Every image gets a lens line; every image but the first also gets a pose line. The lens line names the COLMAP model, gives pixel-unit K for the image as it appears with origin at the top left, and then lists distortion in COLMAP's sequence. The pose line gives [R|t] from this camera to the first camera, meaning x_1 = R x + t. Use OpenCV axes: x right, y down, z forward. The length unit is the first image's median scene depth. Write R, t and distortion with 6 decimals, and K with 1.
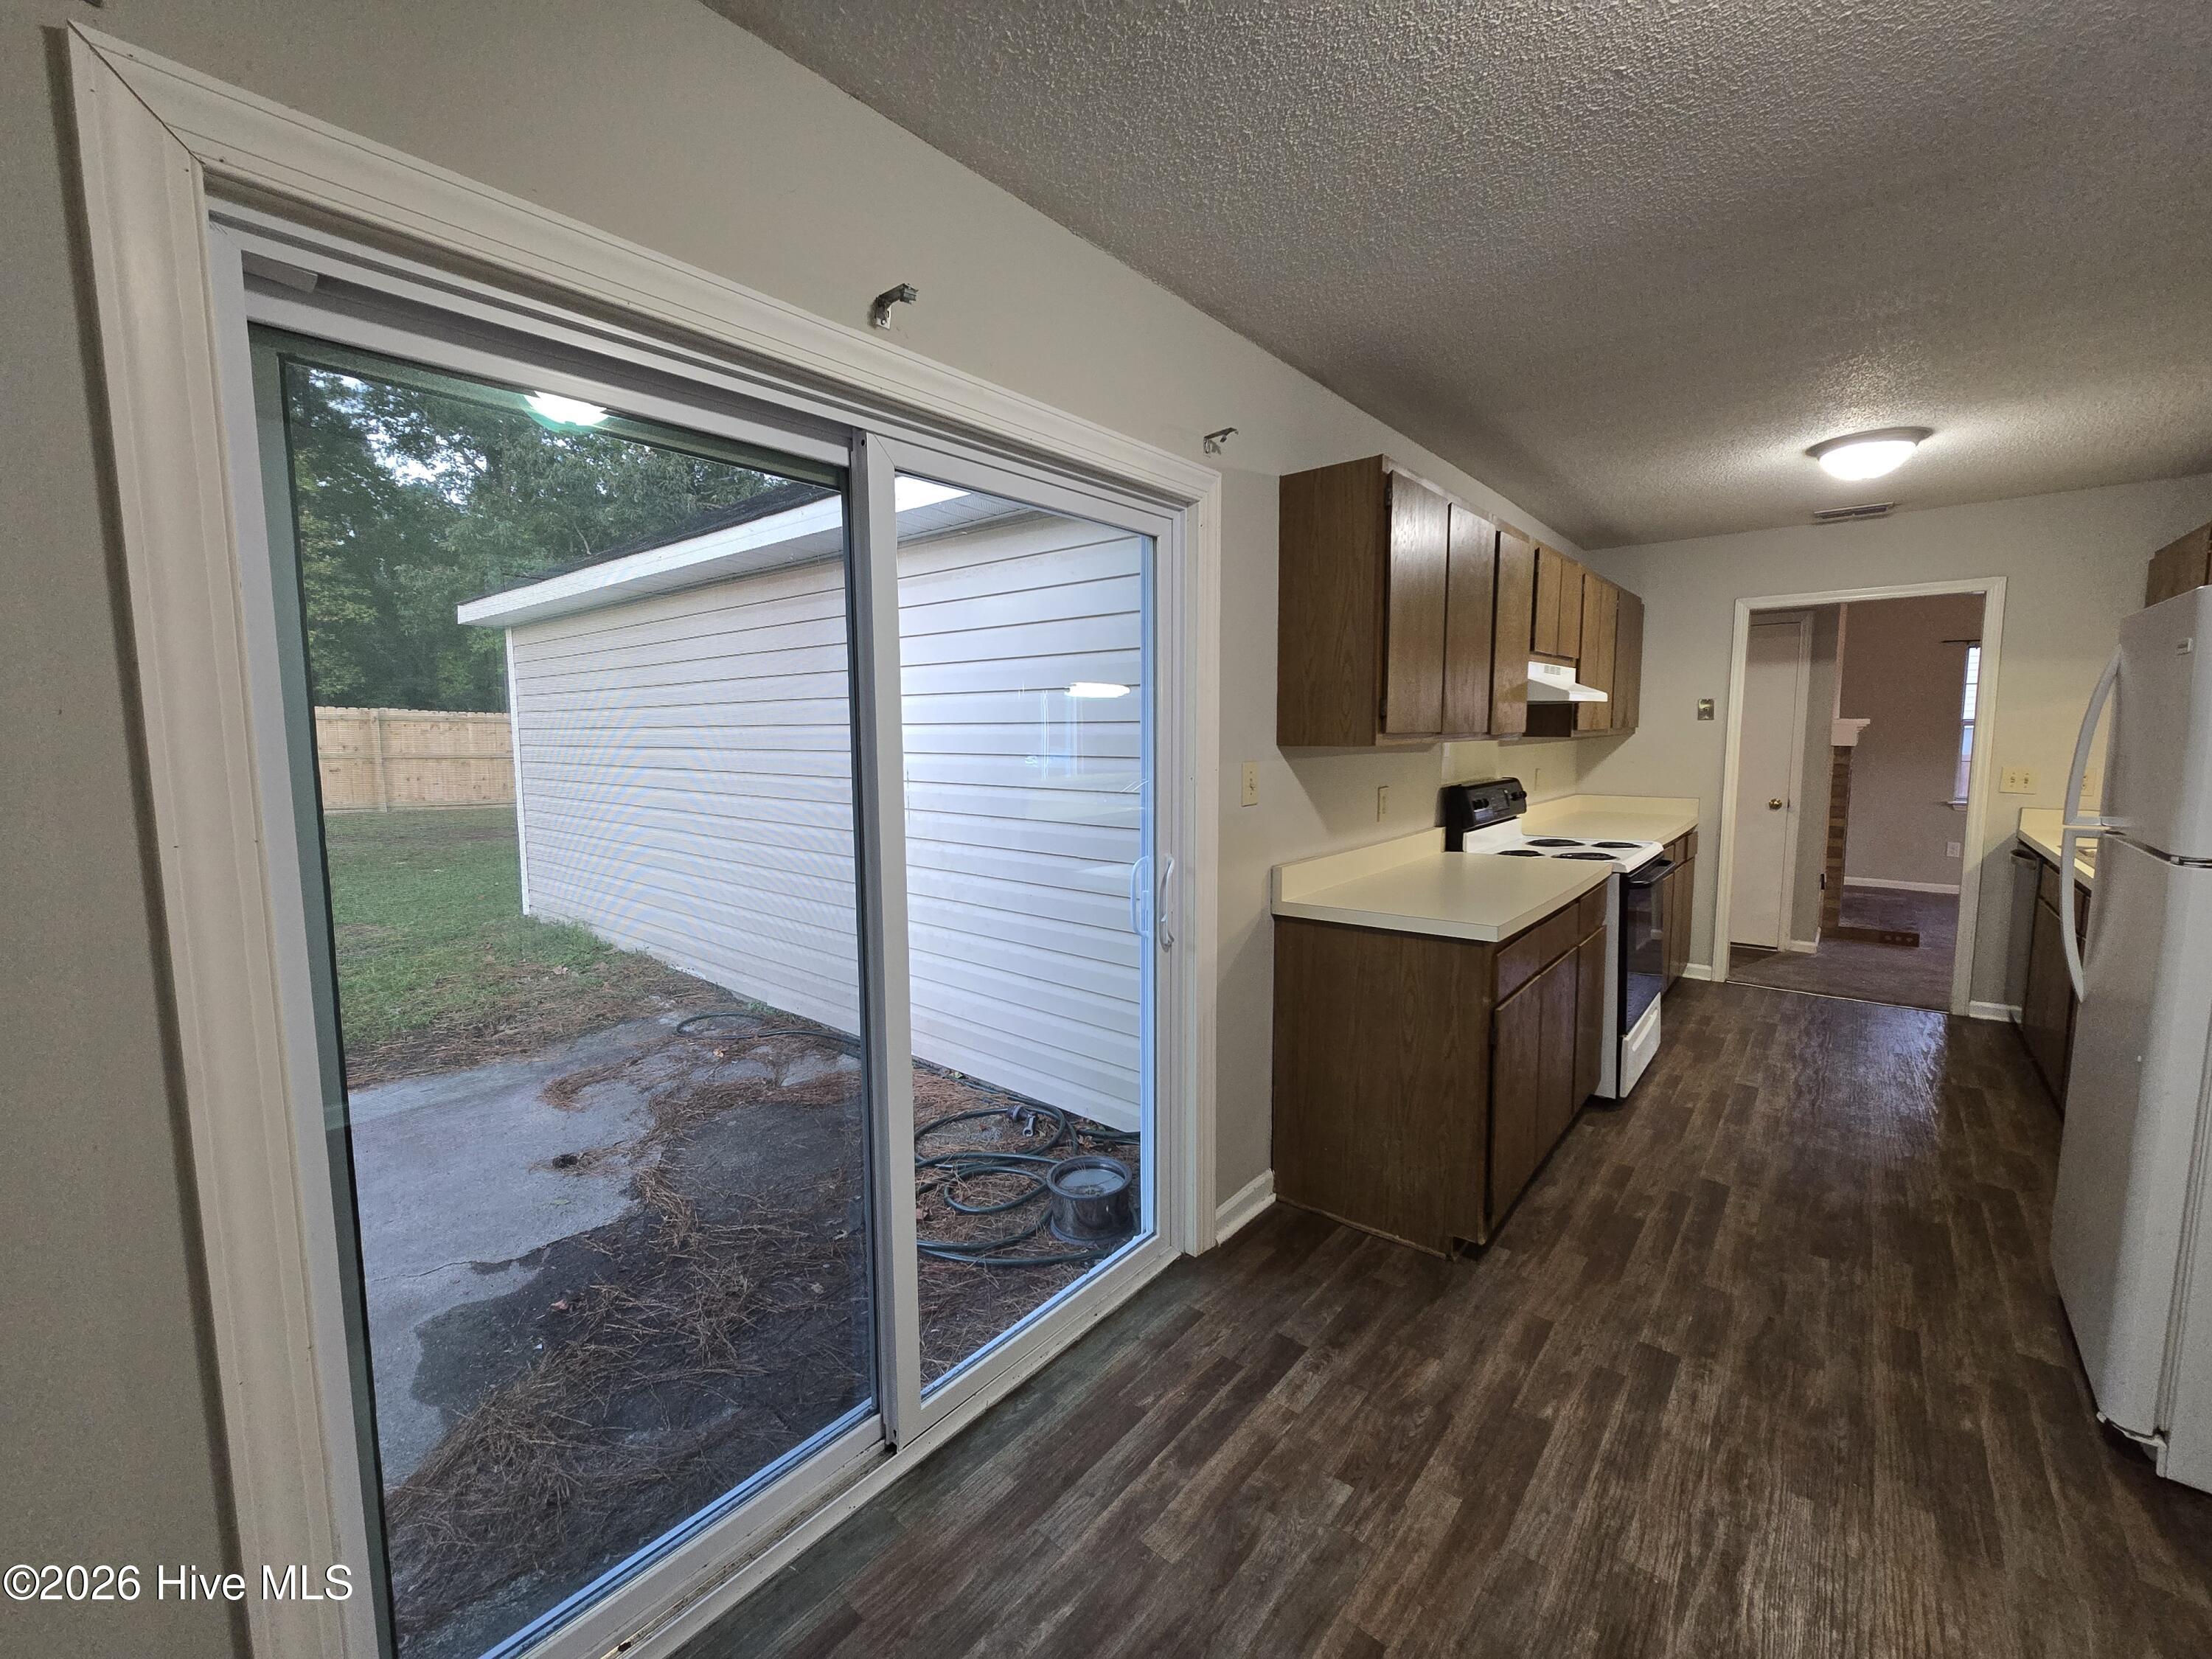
lens RADIAL K [[903.4, 0, 1100.6], [0, 903.4, 792.7], [0, 0, 1]] dist [0.020120, 0.000194]
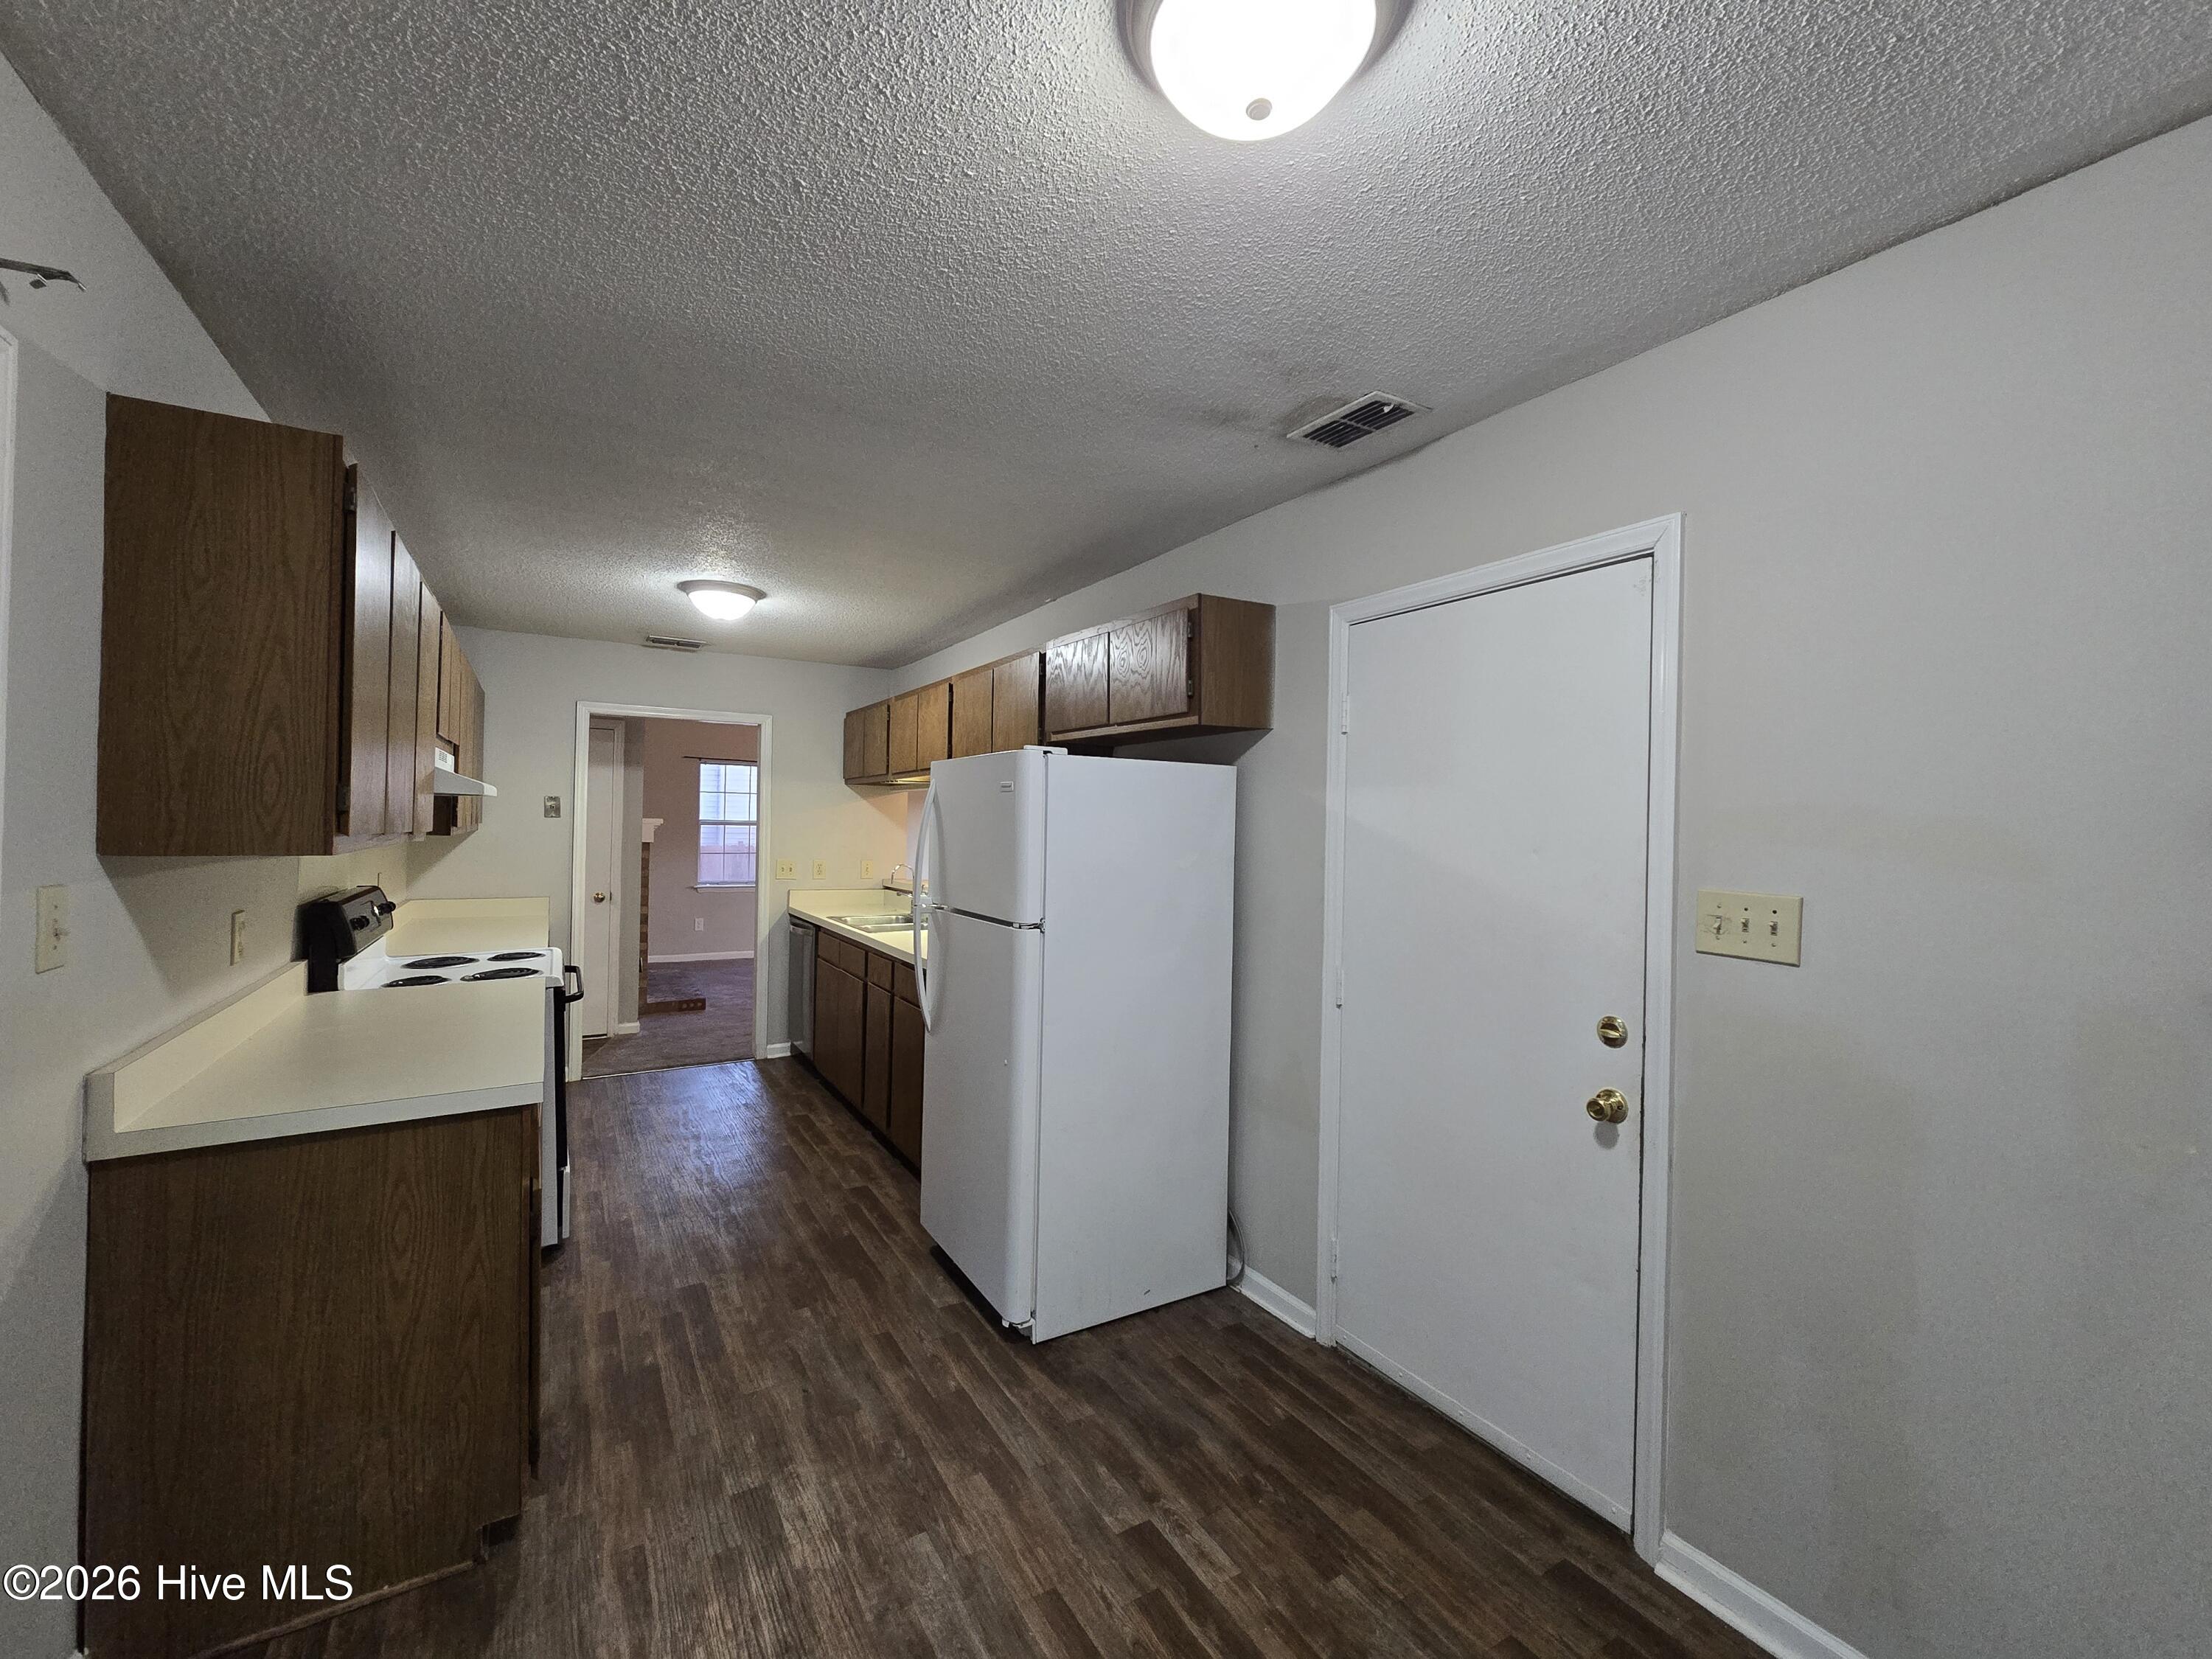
lens RADIAL K [[907.3, 0, 1089.7], [0, 907.3, 808.9], [0, 0, 1]] dist [0.000602, -0.000209]
pose [[0.340604, 0.031064, 0.939693, -0.131230], [0.046525, 0.997673, -0.049844, -0.024383], [-0.939055, 0.060697, 0.338366, 0.231478]]
